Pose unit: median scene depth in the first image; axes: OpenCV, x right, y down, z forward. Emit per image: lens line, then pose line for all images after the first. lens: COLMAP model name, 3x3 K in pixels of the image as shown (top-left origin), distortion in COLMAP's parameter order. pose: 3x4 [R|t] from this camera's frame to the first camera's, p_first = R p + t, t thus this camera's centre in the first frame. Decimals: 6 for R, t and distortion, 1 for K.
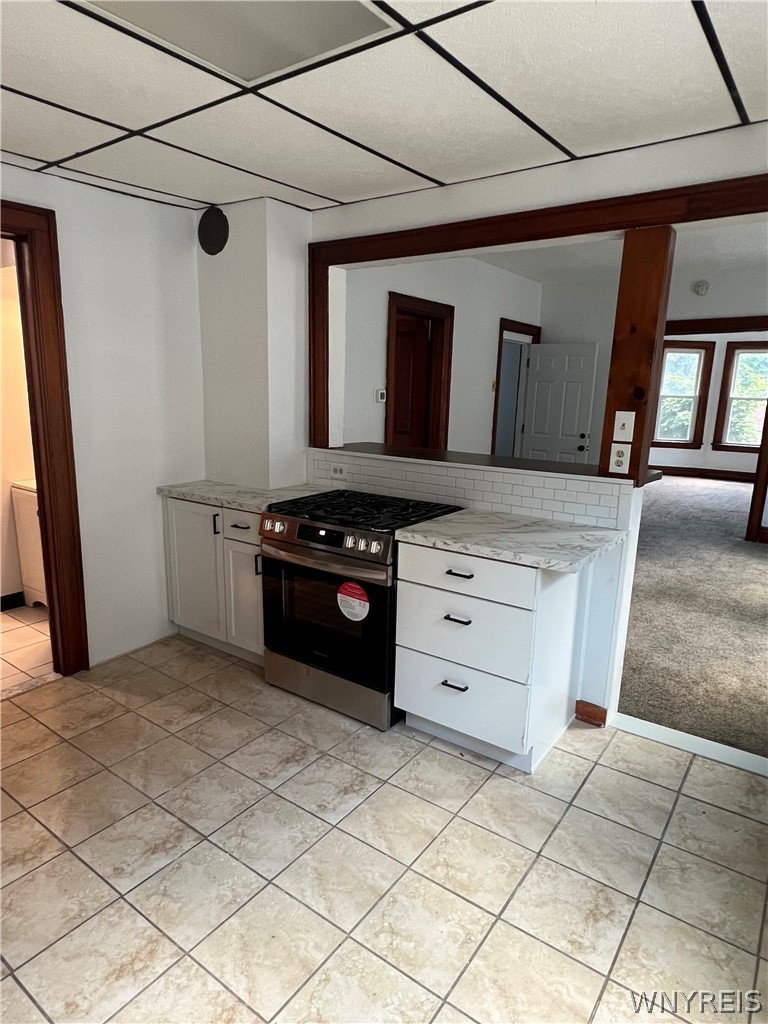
lens RADIAL K [[622.2, 0, 379.6], [0, 622.2, 525.2], [0, 0, 1]] dist [0.000925, -0.020046]
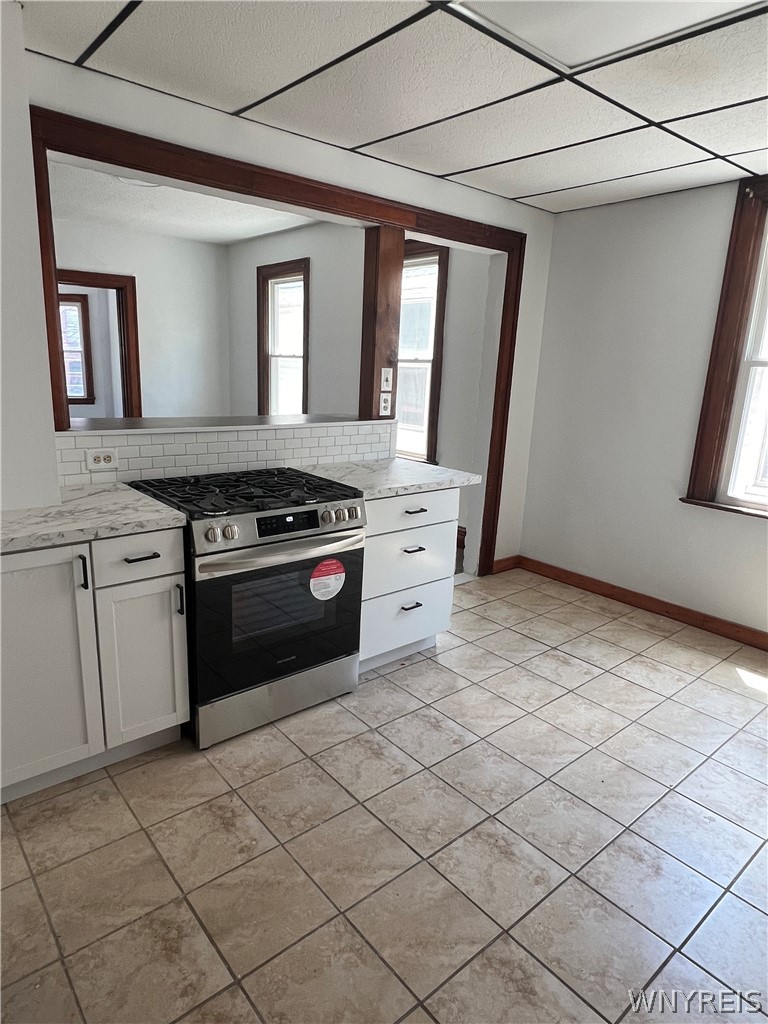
lens RADIAL K [[624.0, 0, 384.0], [0, 624.0, 512.0], [0, 0, 1]] dist [0.007977, -0.026800]
pose [[0.225729, -0.243905, 0.943163, -0.913650], [0.174438, 0.962624, 0.207189, -0.160966], [-0.958446, 0.117755, 0.259838, 0.679802]]
